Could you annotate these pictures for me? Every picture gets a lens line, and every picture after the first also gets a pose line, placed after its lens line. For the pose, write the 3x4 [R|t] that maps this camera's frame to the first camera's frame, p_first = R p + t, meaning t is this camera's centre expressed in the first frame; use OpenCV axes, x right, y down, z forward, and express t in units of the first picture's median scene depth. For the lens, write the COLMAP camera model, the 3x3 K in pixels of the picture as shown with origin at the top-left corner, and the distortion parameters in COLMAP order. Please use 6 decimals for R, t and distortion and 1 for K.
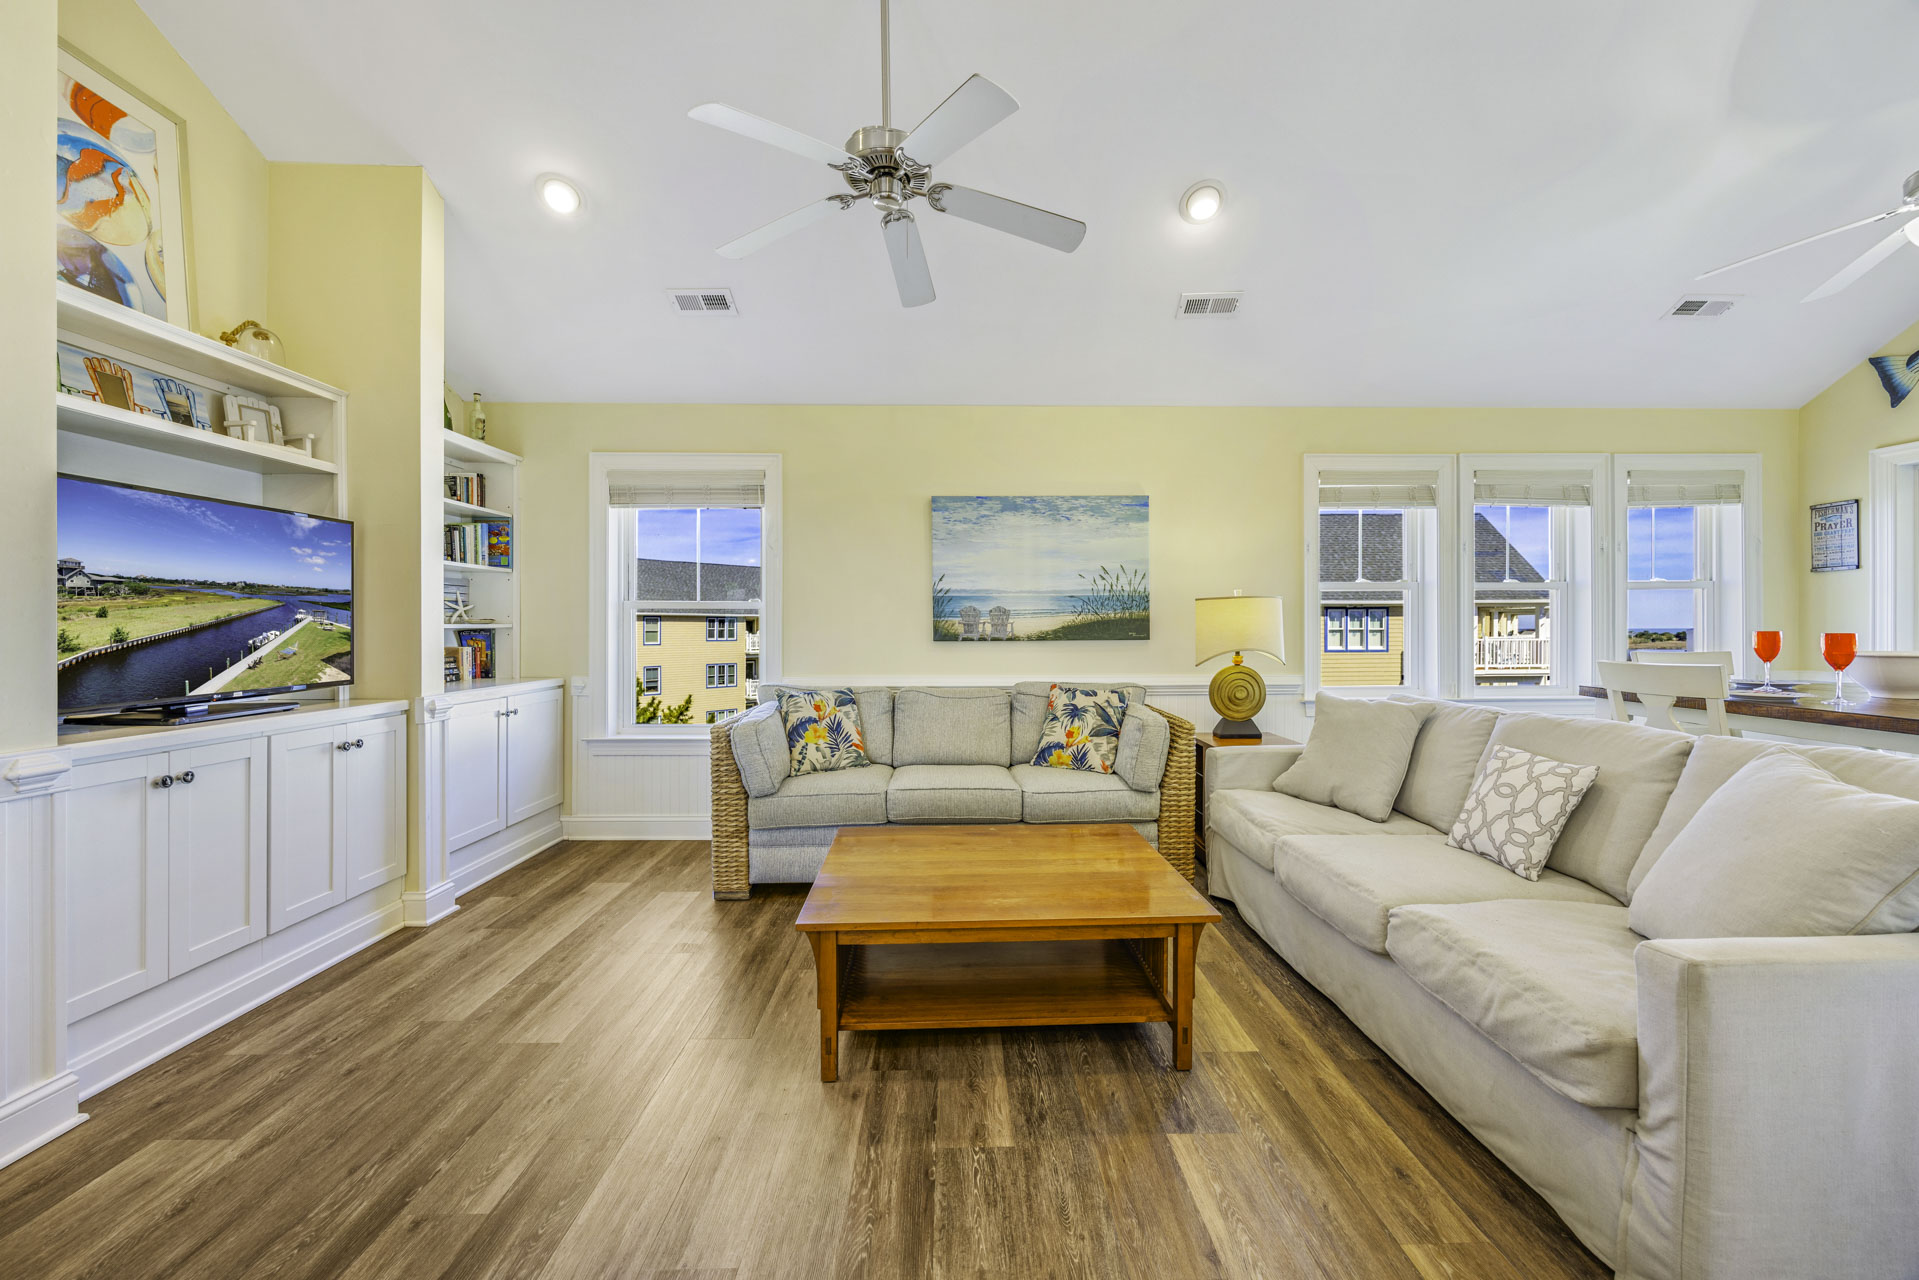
lens RADIAL K [[753.6, 0, 968.8], [0, 753.6, 631.9], [0, 0, 1]] dist [0.000234, -0.000665]
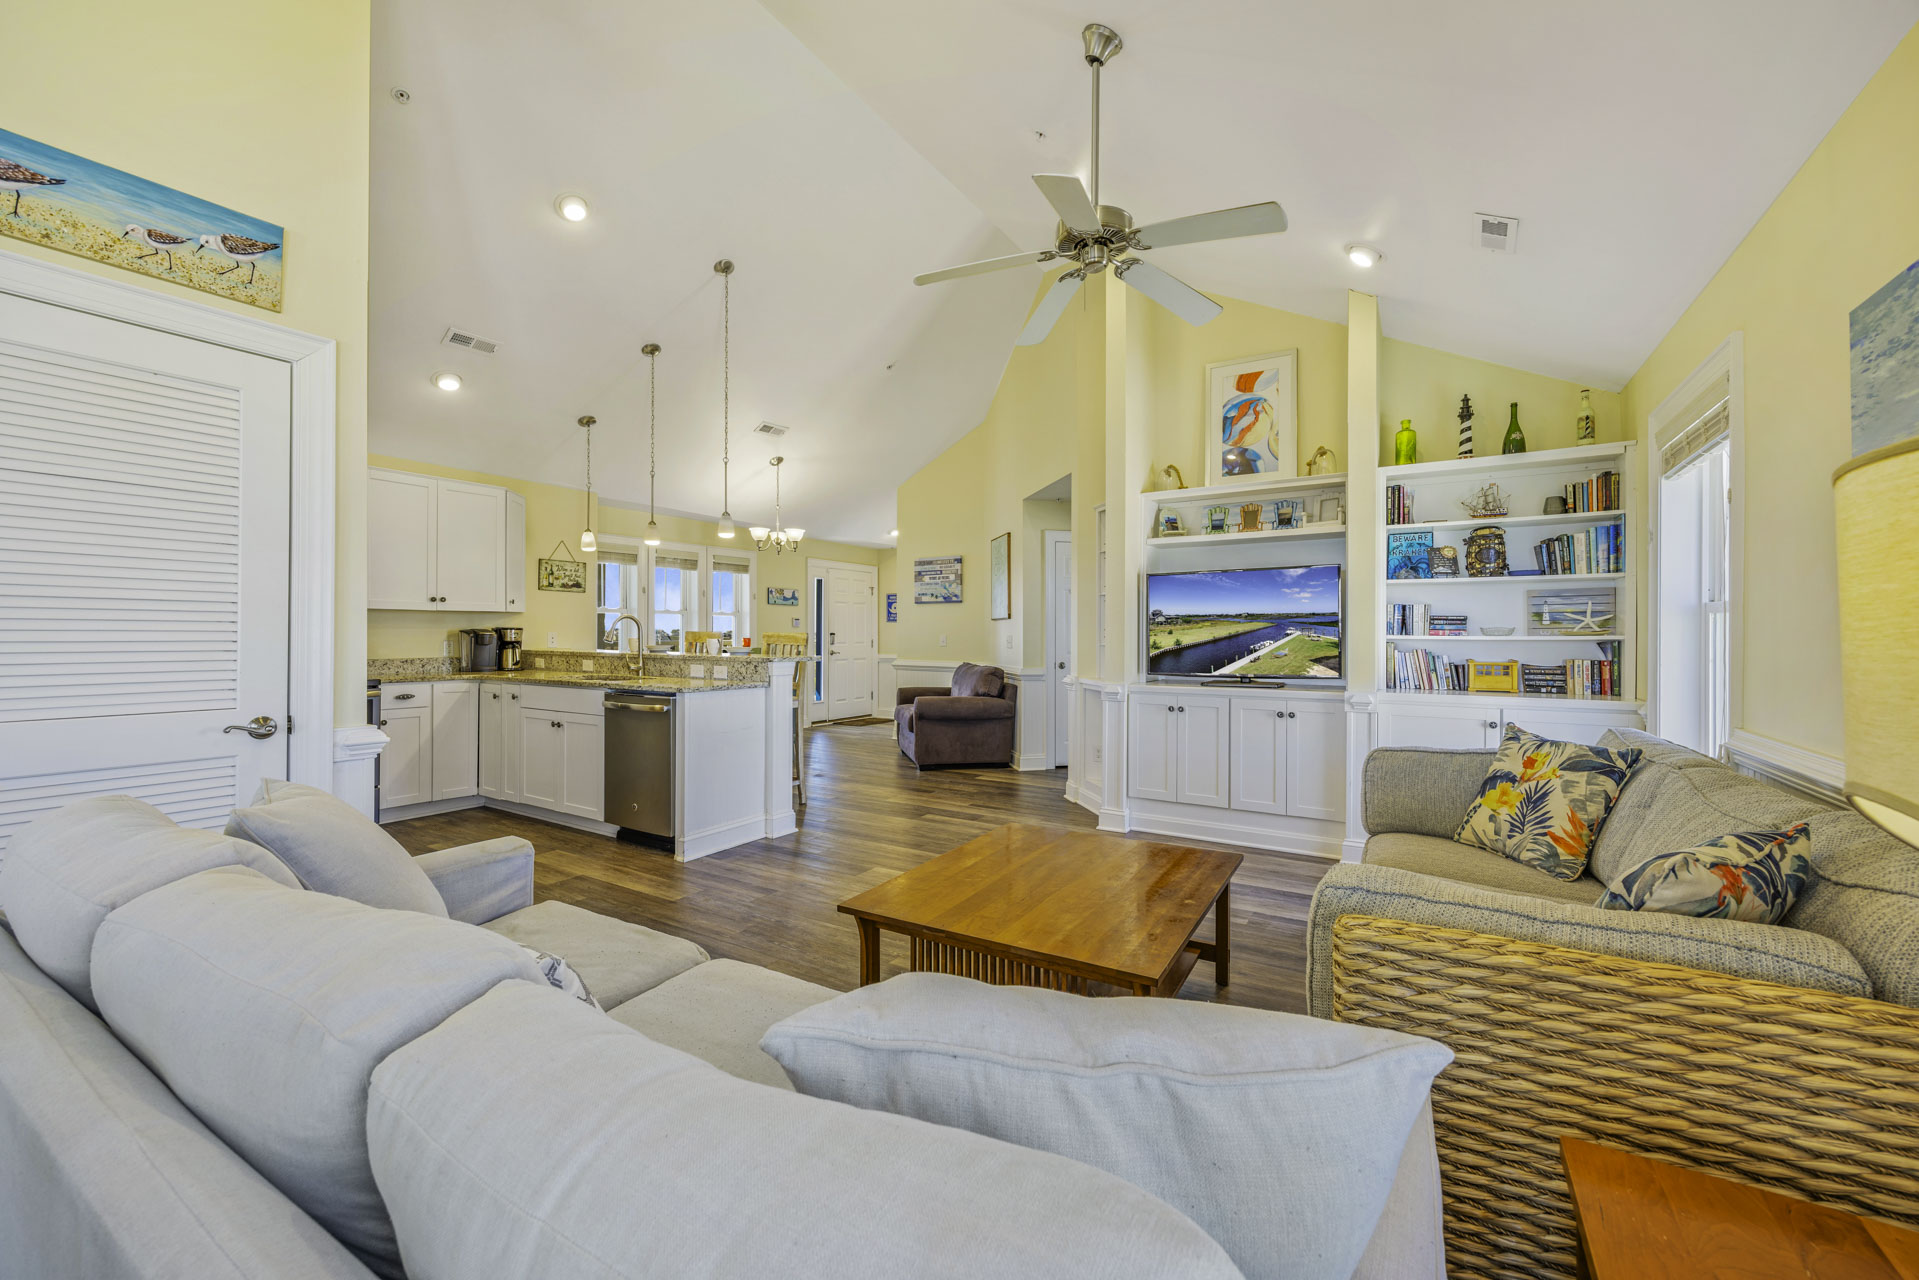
lens RADIAL K [[753.6, 0, 942.8], [0, 753.6, 633.4], [0, 0, 1]] dist [0.000234, -0.000665]
pose [[-0.561866, -0.003662, -0.827220, 0.657802], [-0.005187, 0.999986, -0.000904, -0.009130], [0.827212, 0.003783, -0.561877, 0.993415]]
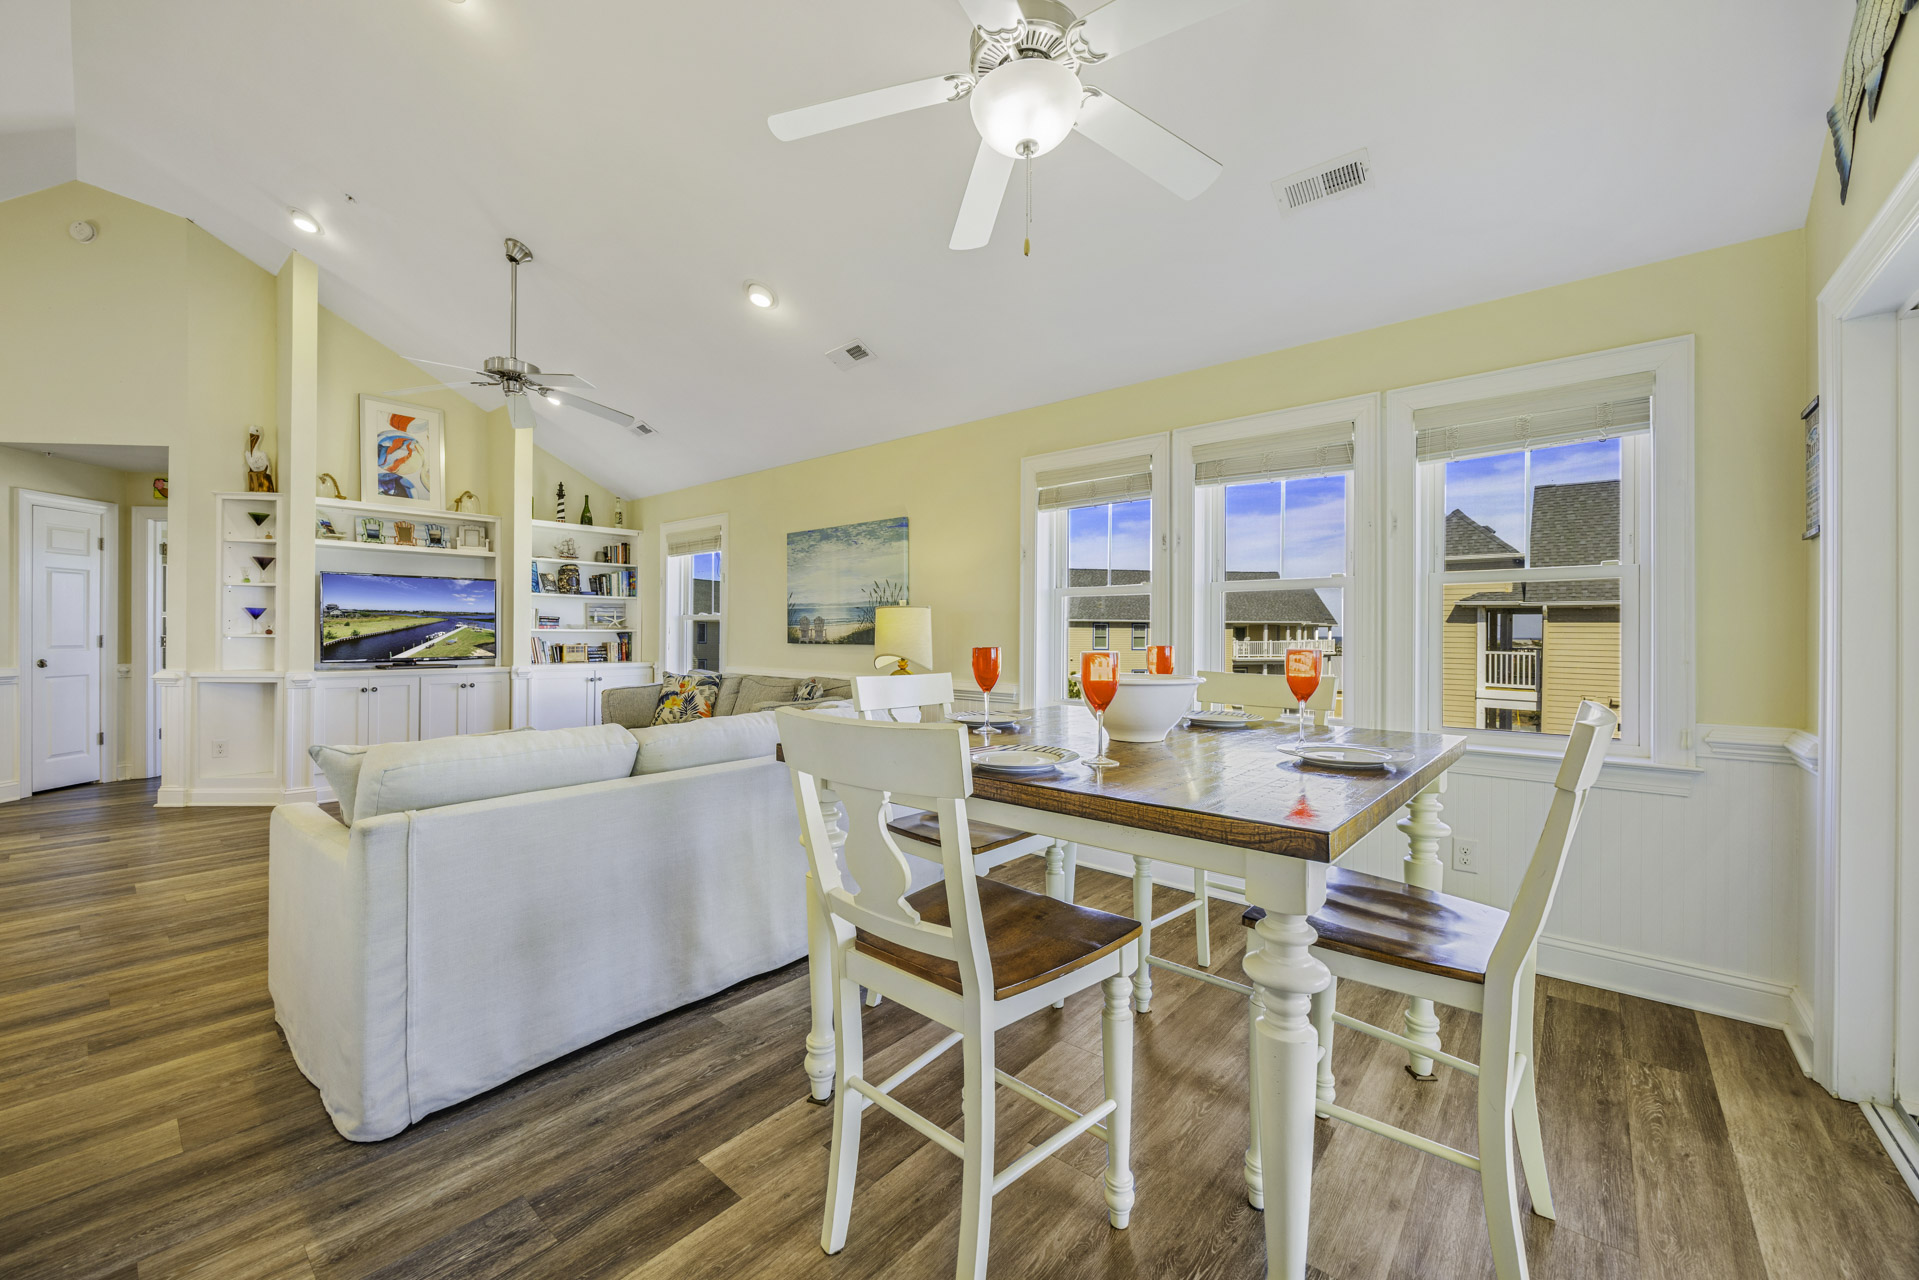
lens RADIAL K [[753.6, 0, 956.0], [0, 753.6, 634.6], [0, 0, 1]] dist [0.000234, -0.000665]
pose [[0.742825, 0.007593, -0.669443, 1.270766], [-0.009888, 0.999951, 0.000369, -0.007299], [0.669413, 0.006346, 0.742864, 0.261182]]
